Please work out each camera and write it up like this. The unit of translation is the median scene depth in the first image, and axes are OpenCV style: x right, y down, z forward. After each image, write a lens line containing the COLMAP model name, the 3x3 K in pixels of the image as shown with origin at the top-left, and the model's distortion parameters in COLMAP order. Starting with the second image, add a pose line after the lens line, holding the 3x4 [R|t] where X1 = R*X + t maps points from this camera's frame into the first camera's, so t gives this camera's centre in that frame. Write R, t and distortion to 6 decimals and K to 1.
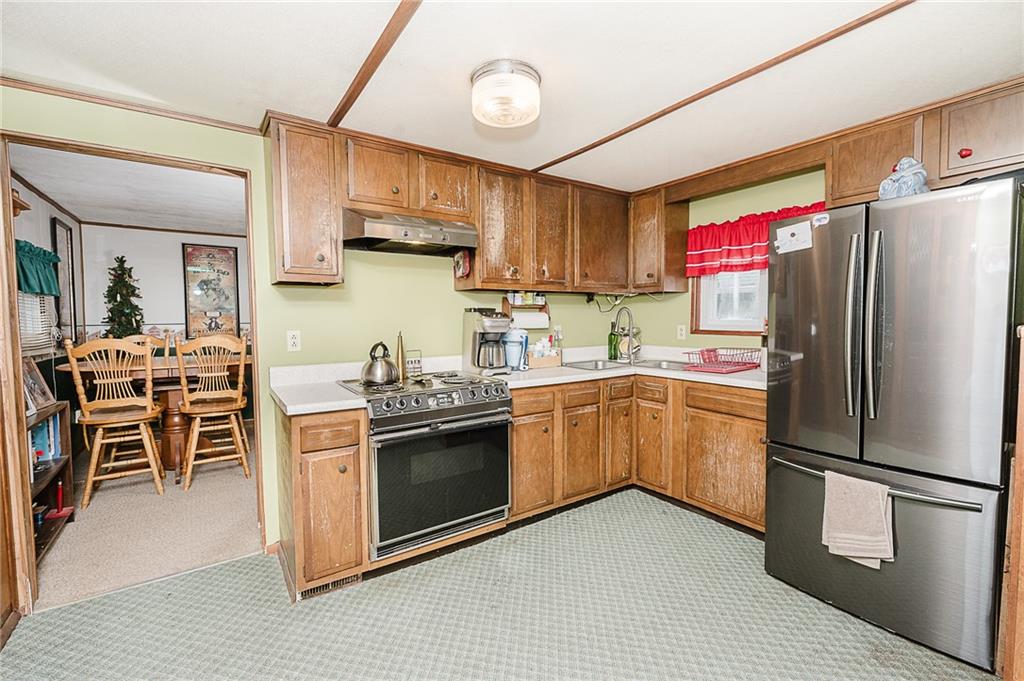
lens RADIAL K [[445.9, 0, 512.0], [0, 445.9, 340.5], [0, 0, 1]] dist [0.000160, -0.000063]
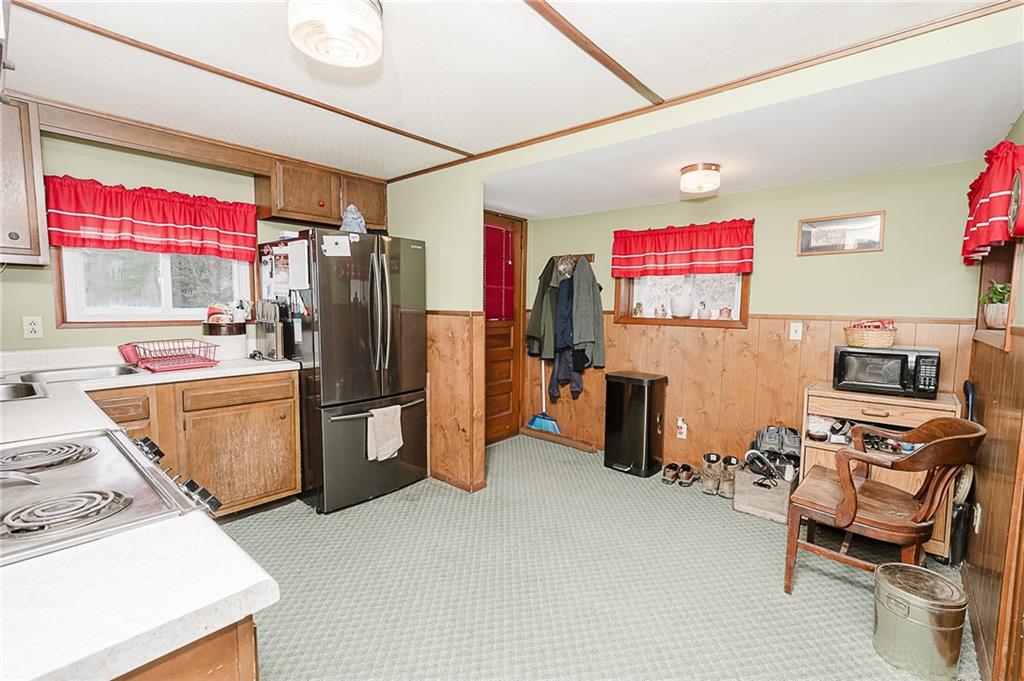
lens RADIAL K [[445.9, 0, 512.0], [0, 445.9, 340.5], [0, 0, 1]] dist [0.000160, -0.000063]
pose [[-0.261698, -0.073732, 0.962329, -0.591512], [0.042436, 0.995234, 0.087793, -0.035465], [-0.964216, 0.063813, -0.257322, 0.647634]]
